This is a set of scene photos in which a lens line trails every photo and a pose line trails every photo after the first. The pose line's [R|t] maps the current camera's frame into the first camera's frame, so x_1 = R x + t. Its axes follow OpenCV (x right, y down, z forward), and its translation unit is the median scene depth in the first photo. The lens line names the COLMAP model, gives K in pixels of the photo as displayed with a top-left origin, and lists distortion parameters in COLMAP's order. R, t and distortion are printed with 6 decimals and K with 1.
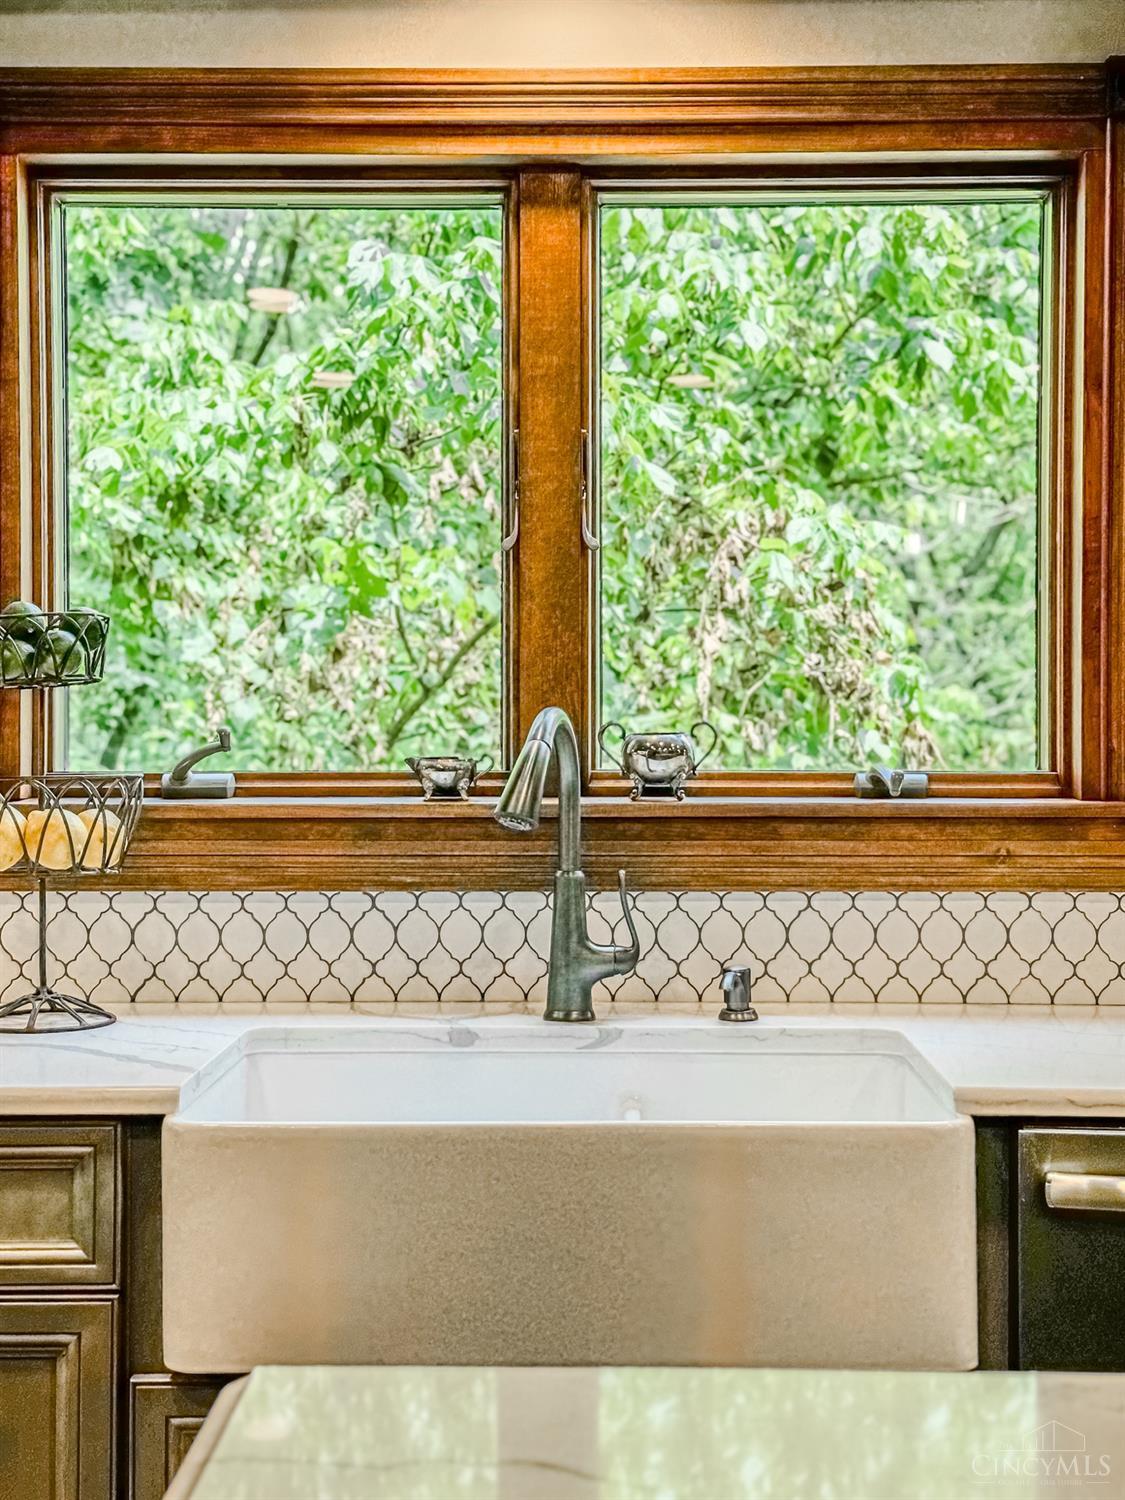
lens RADIAL K [[2287.8, 0, 562.1], [0, 2287.8, 744.2], [0, 0, 1]] dist [0.204937, 0.000000]
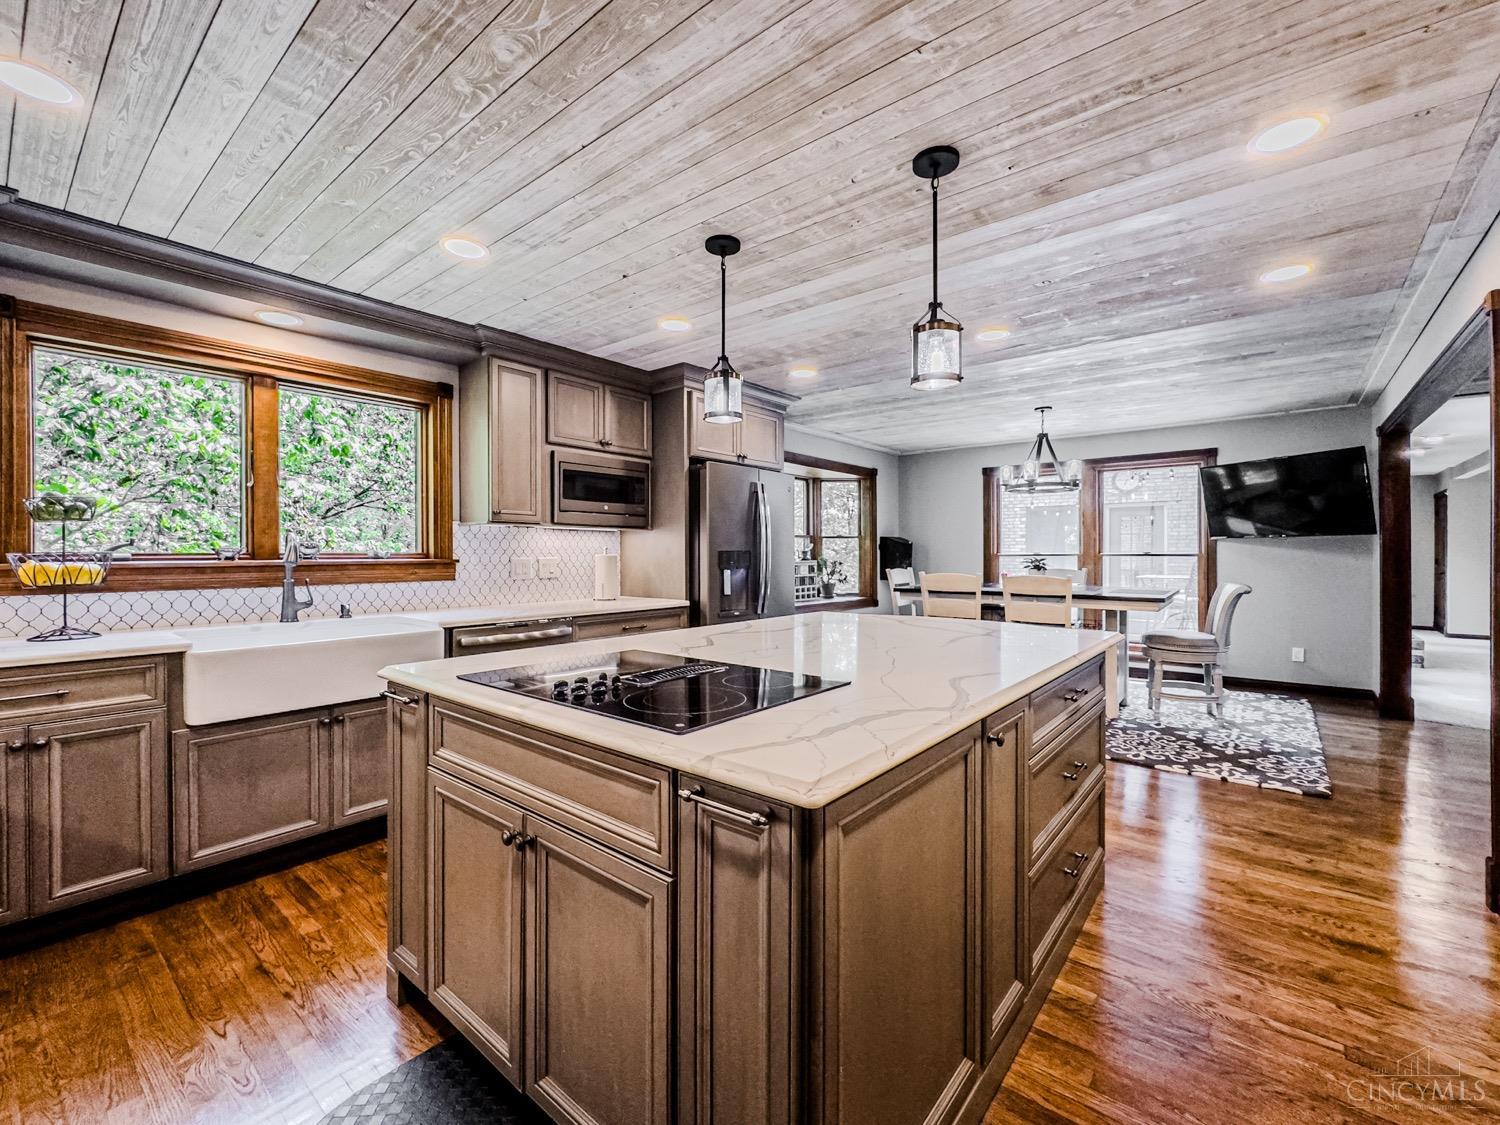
lens RADIAL K [[606.0, 0, 748.7], [0, 606.0, 557.1], [0, 0, 1]] dist [-0.000056, -0.000028]
pose [[0.655060, -0.006333, 0.755551, -0.222978], [0.003878, 0.999980, 0.005020, 0.017469], [-0.755567, -0.000358, 0.655071, -0.132257]]
